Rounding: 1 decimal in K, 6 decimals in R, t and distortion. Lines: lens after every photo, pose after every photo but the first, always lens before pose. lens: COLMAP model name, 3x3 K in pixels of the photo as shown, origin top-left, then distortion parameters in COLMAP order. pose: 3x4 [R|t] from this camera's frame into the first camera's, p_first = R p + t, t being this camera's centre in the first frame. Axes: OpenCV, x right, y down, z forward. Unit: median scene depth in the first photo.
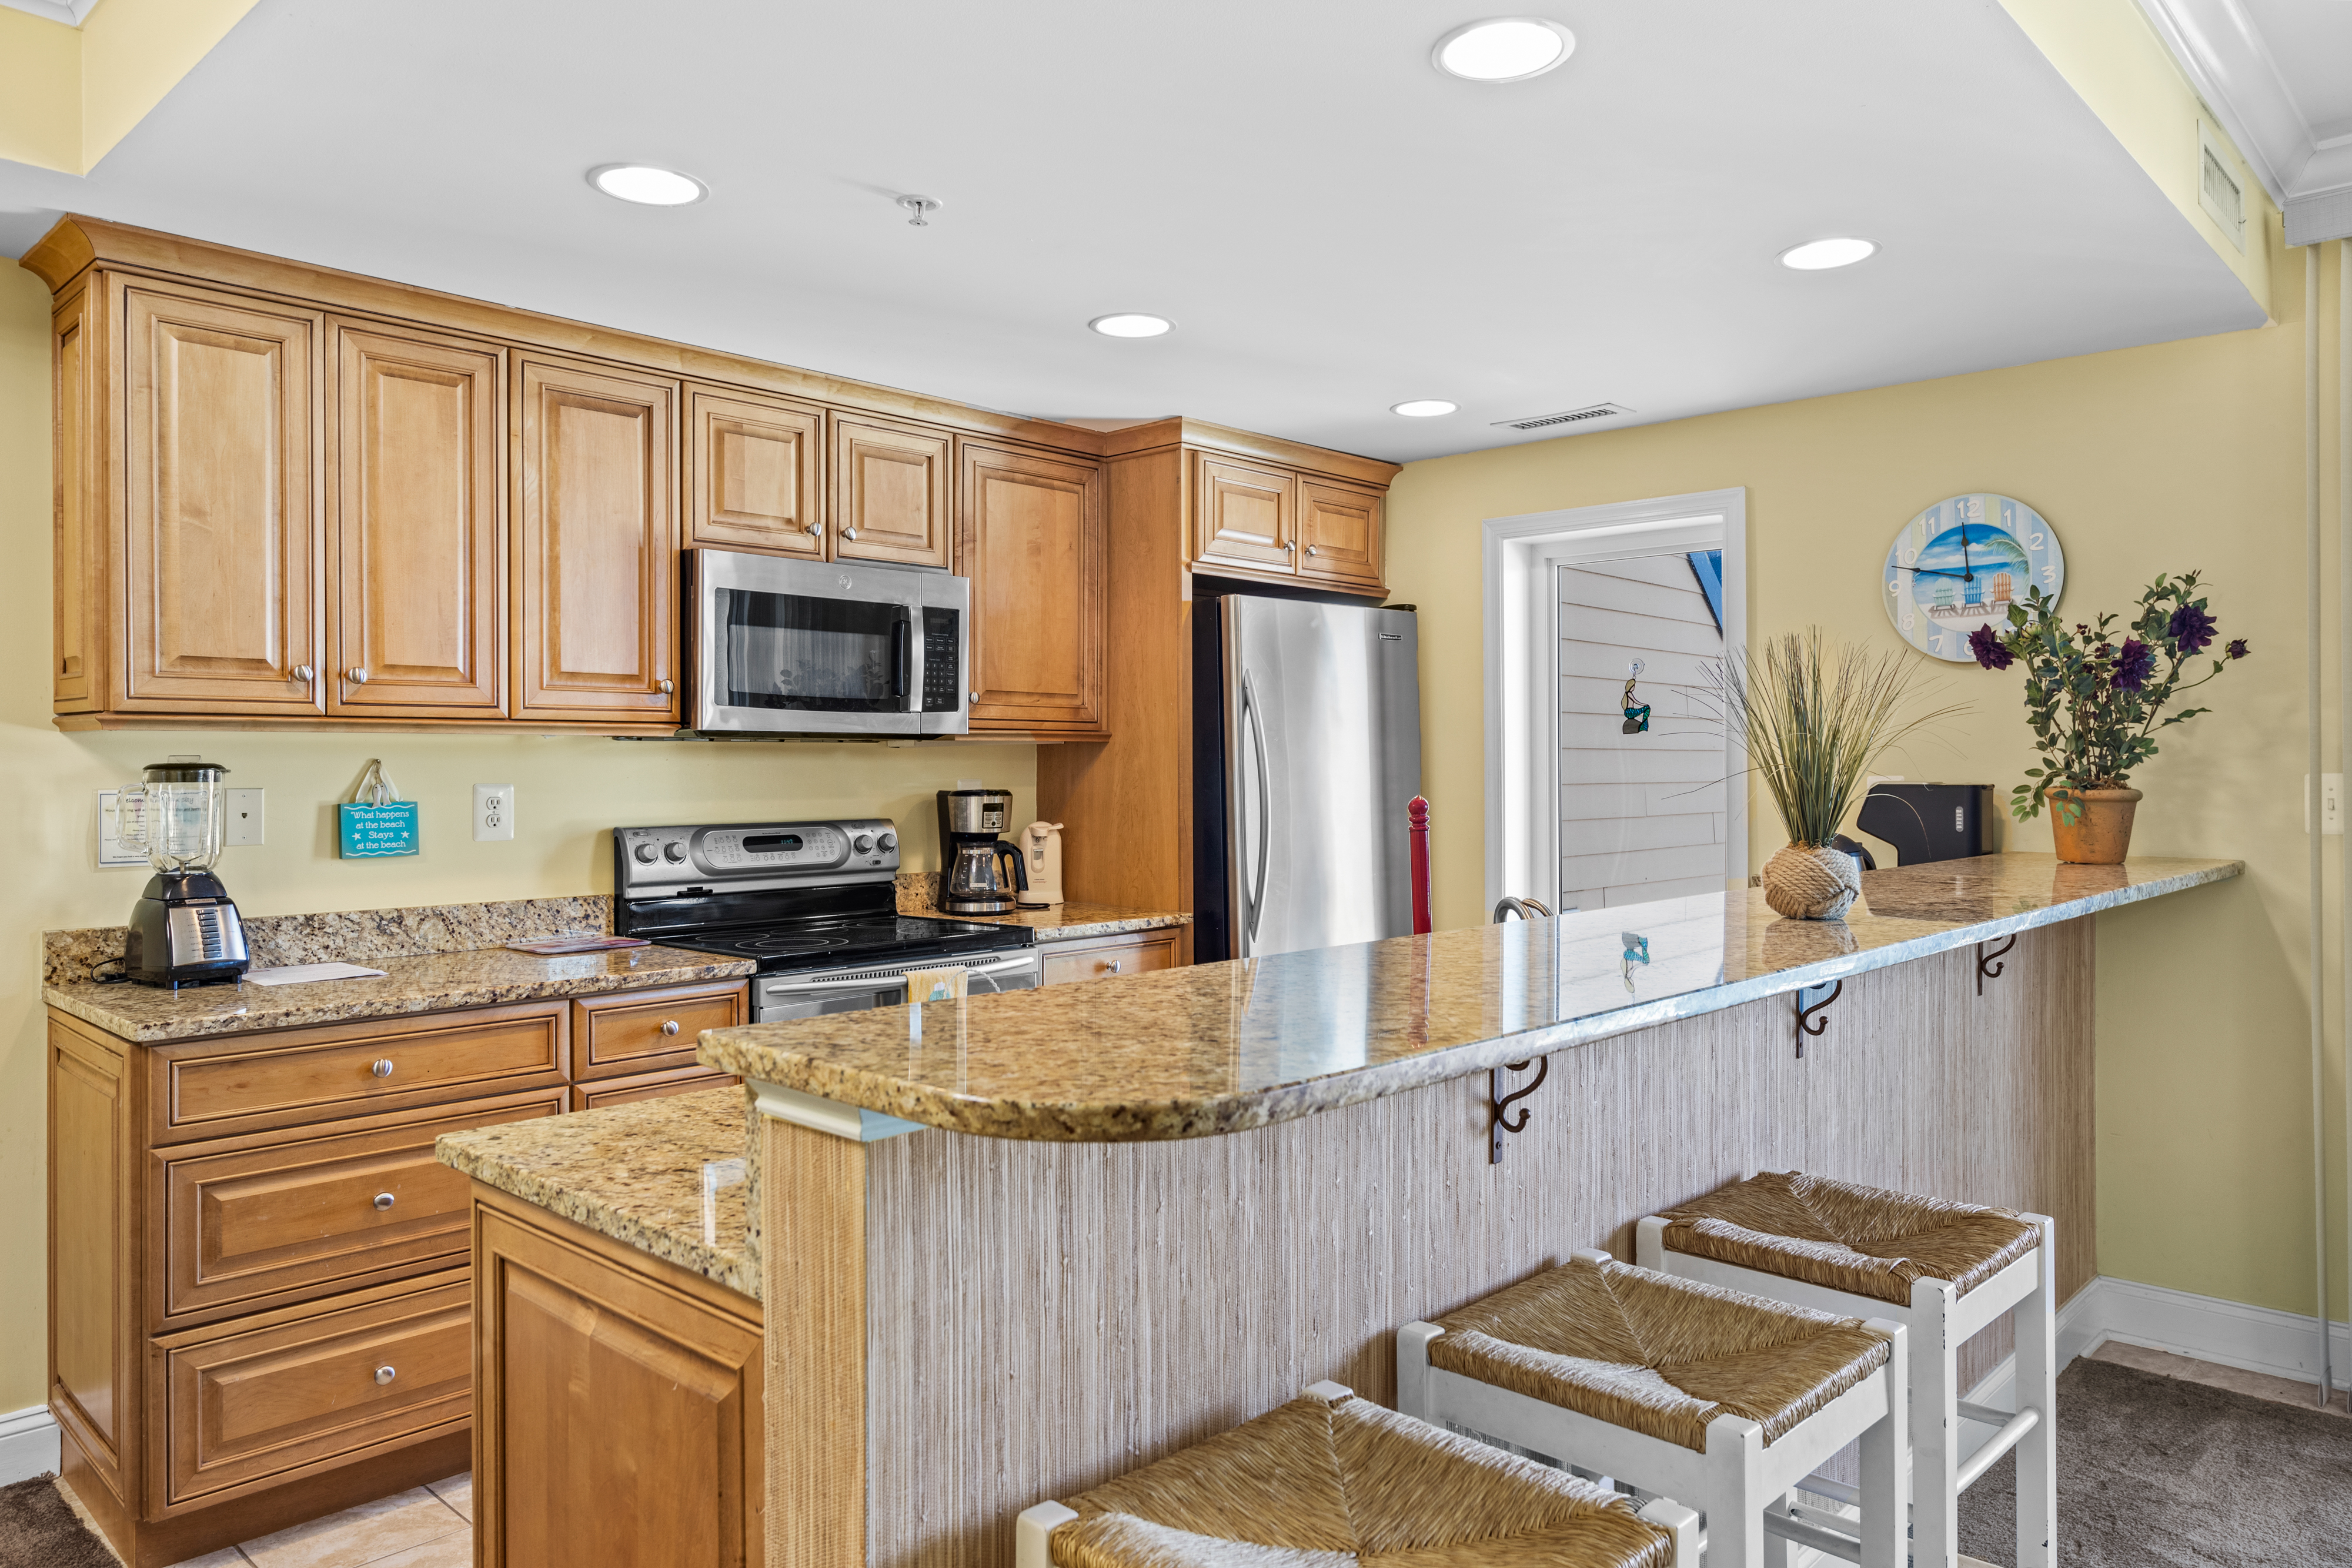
lens RADIAL K [[1571.8, 0, 1172.4], [0, 1571.8, 774.8], [0, 0, 1]] dist [0.009491, -0.001657]
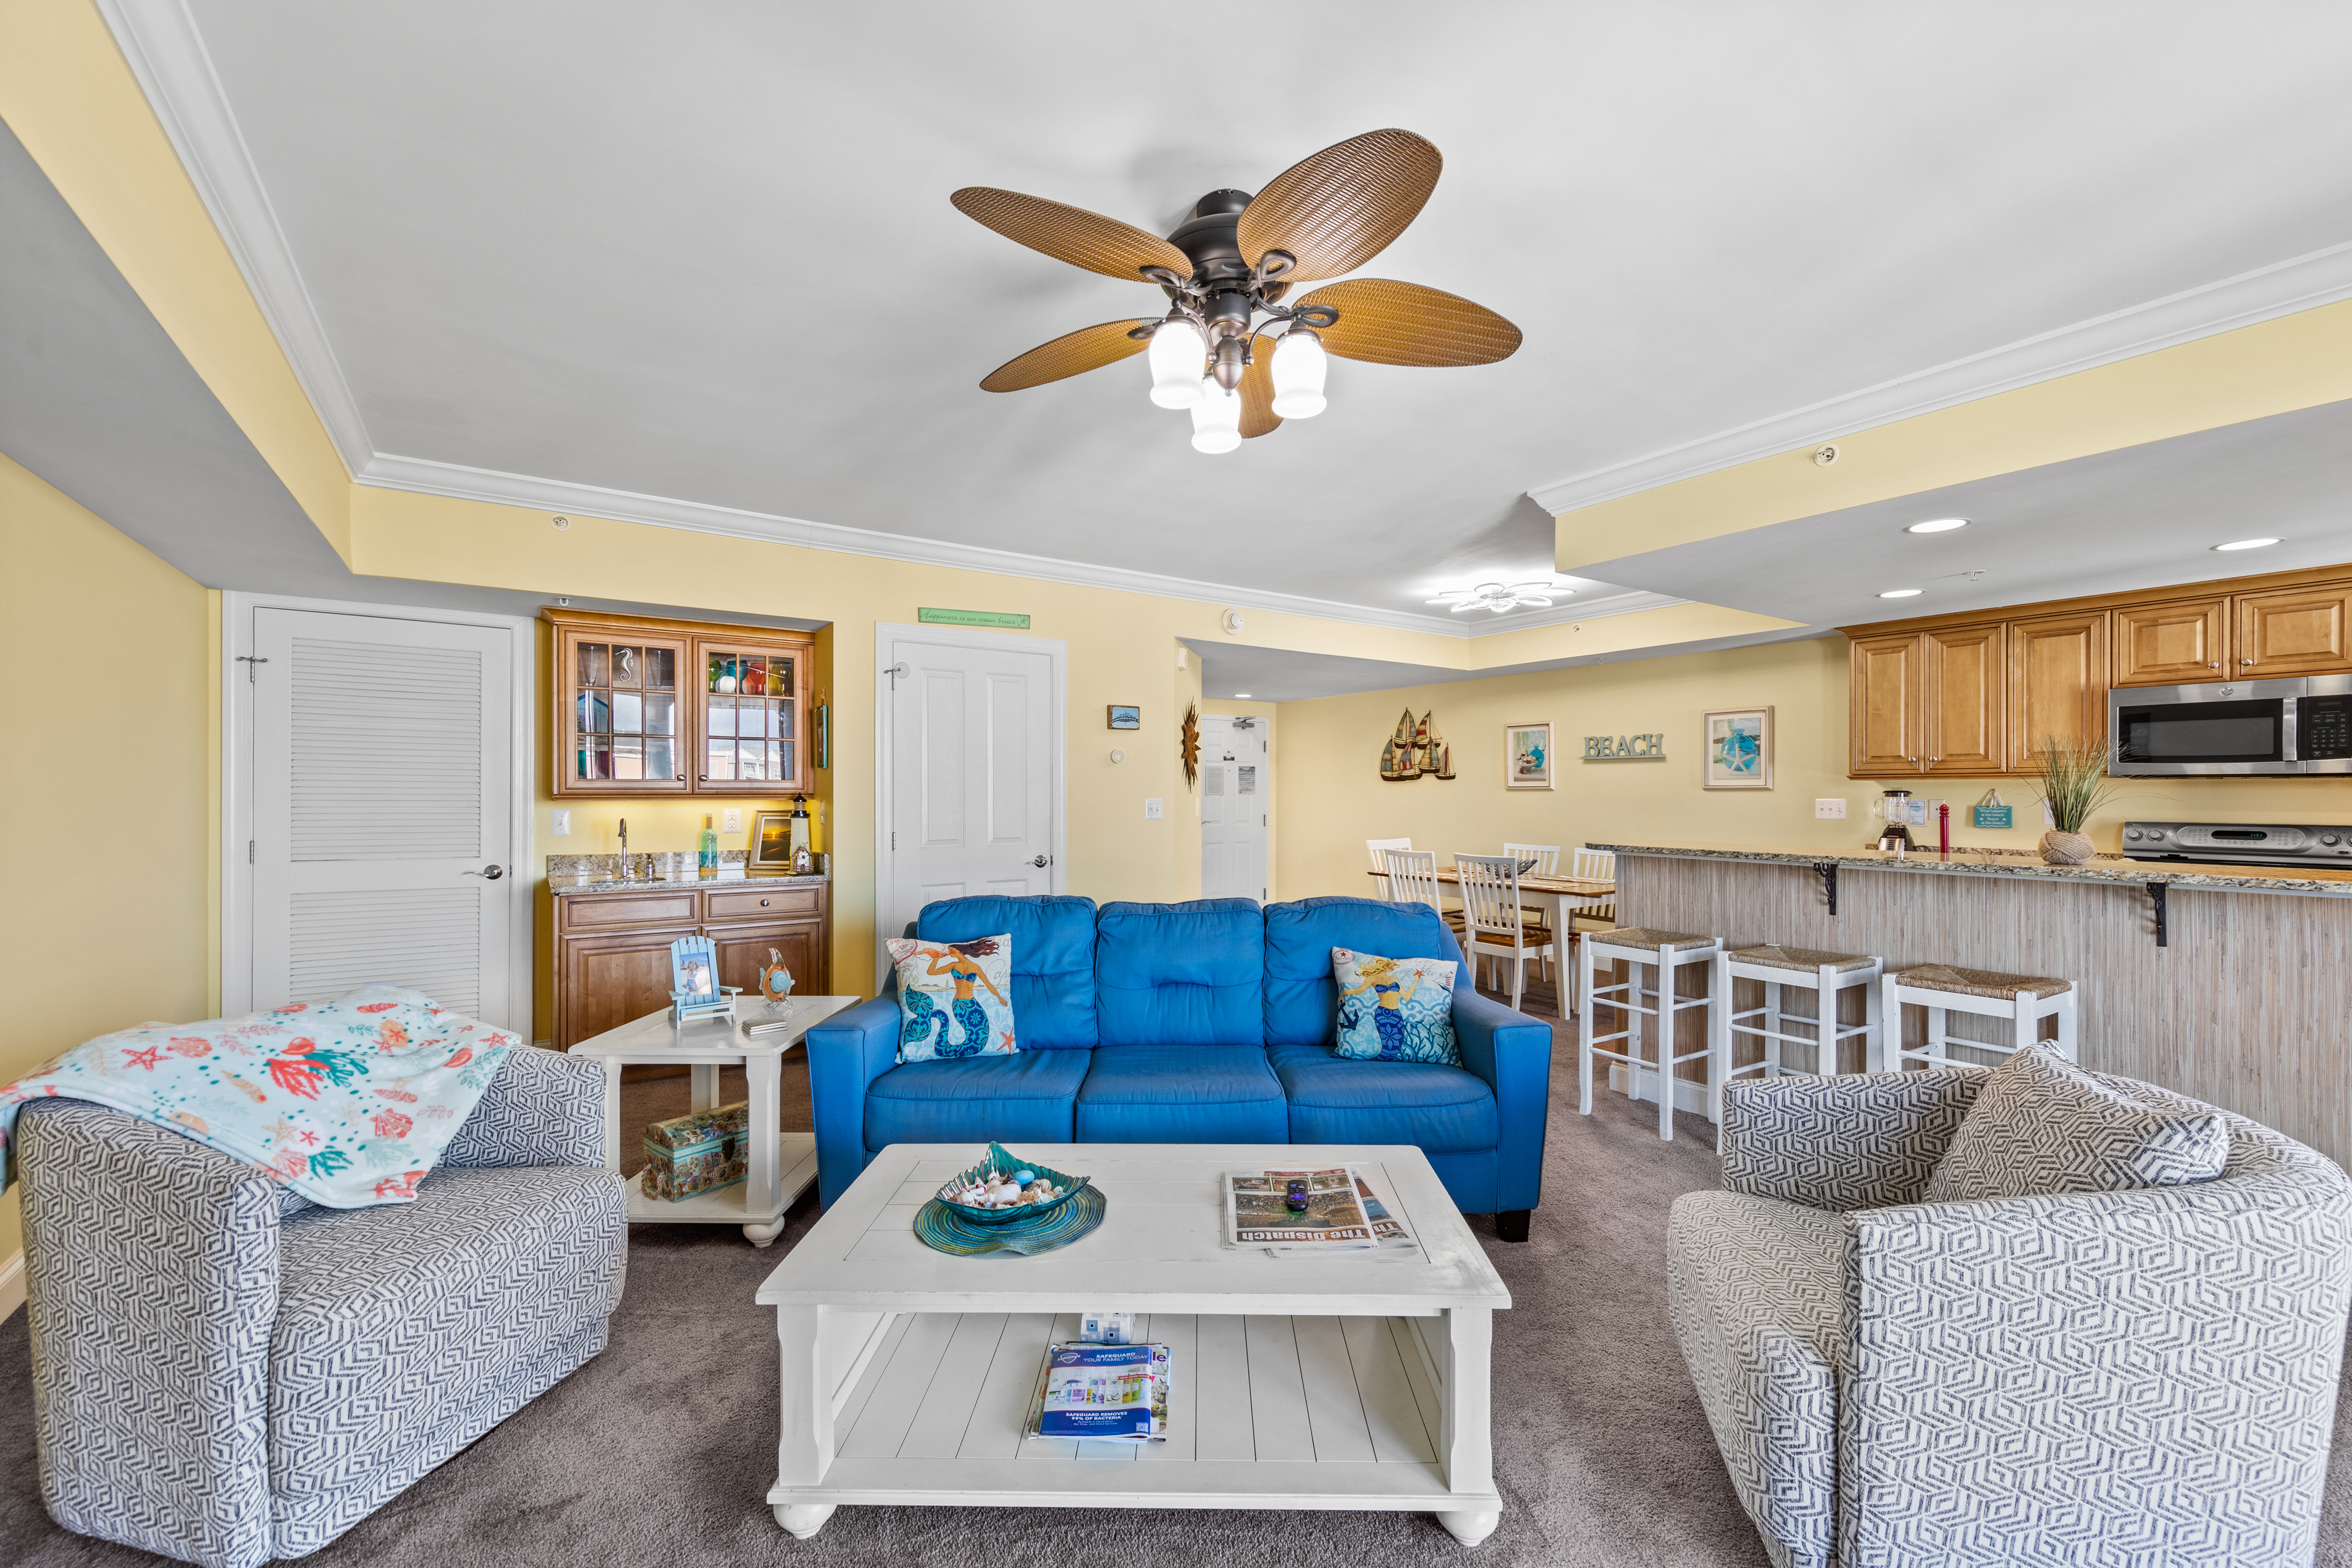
lens RADIAL K [[961.1, 0, 1161.7], [0, 961.1, 796.9], [0, 0, 1]] dist [-0.003647, -0.000016]
pose [[-0.235875, 0.007452, -0.971755, 1.241973], [-0.006525, 0.999936, 0.009252, -0.002548], [0.971762, 0.008523, -0.235811, 0.068088]]
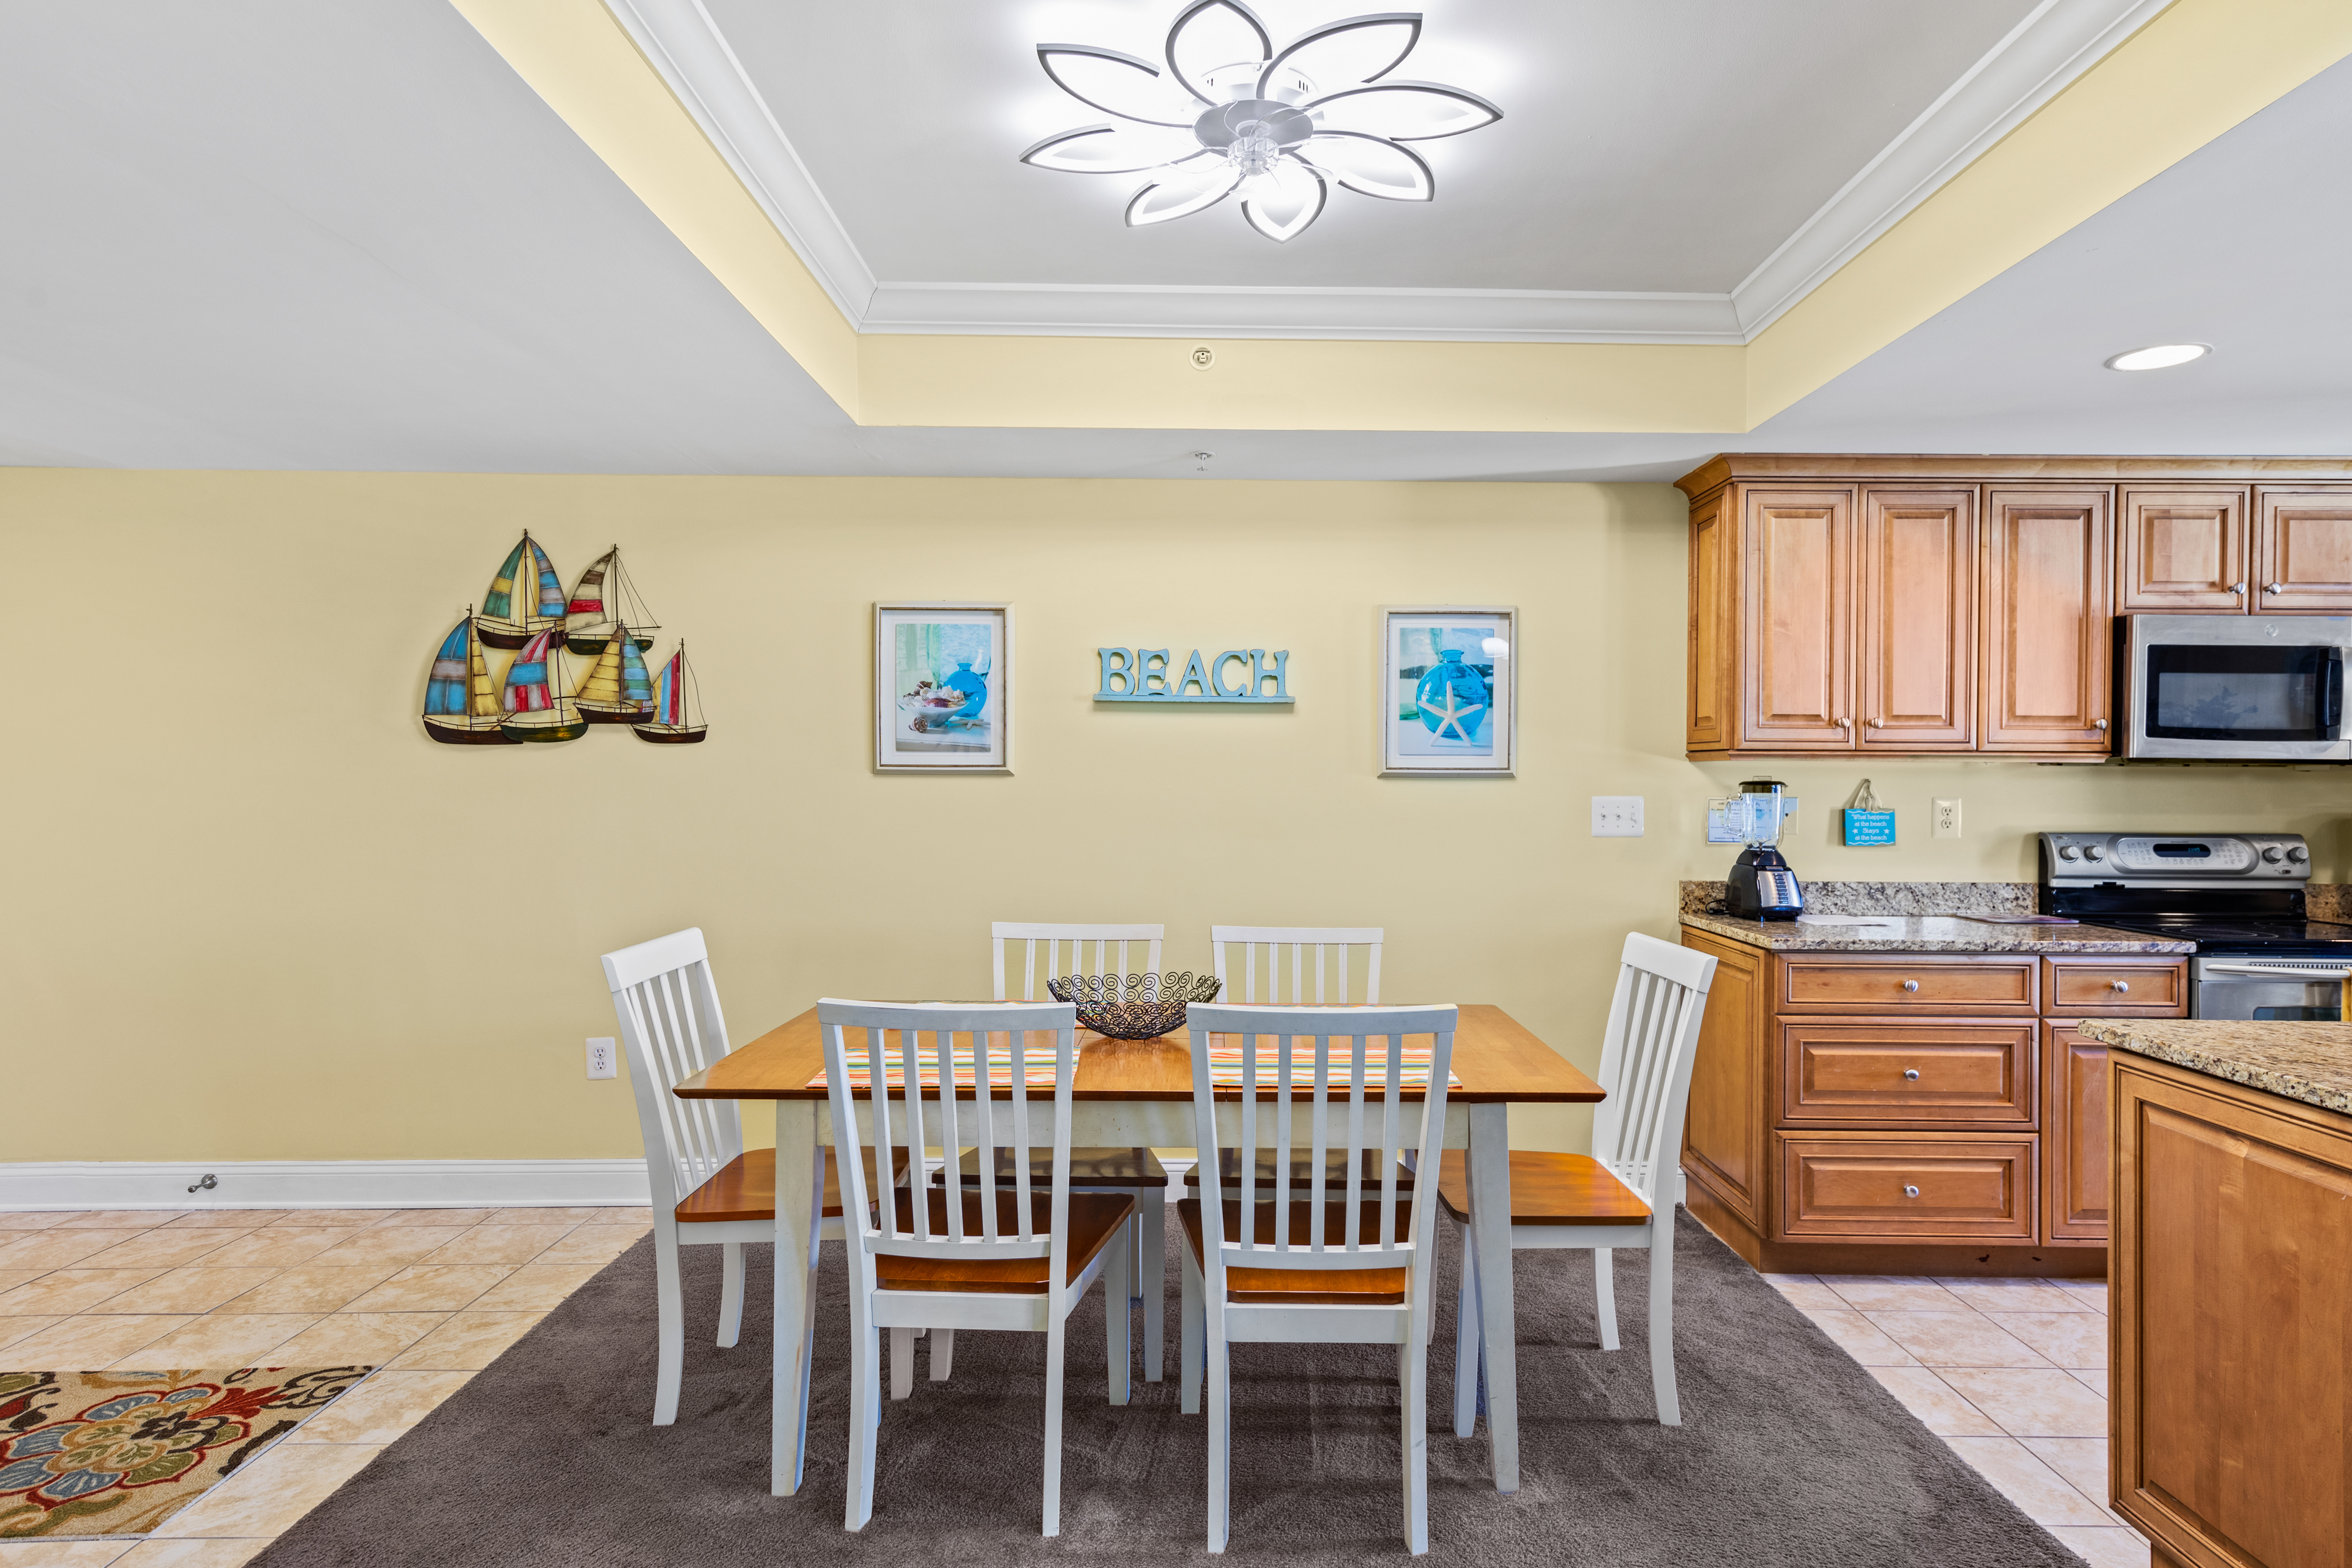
lens RADIAL K [[1263.7, 0, 1197.8], [0, 1263.7, 785.5], [0, 0, 1]] dist [-0.003740, 0.004659]
pose [[0.686590, 0.009164, -0.726987, -0.076298], [-0.013137, 0.999914, 0.000197, 0.003827], [0.726926, 0.009415, 0.686651, -0.247278]]
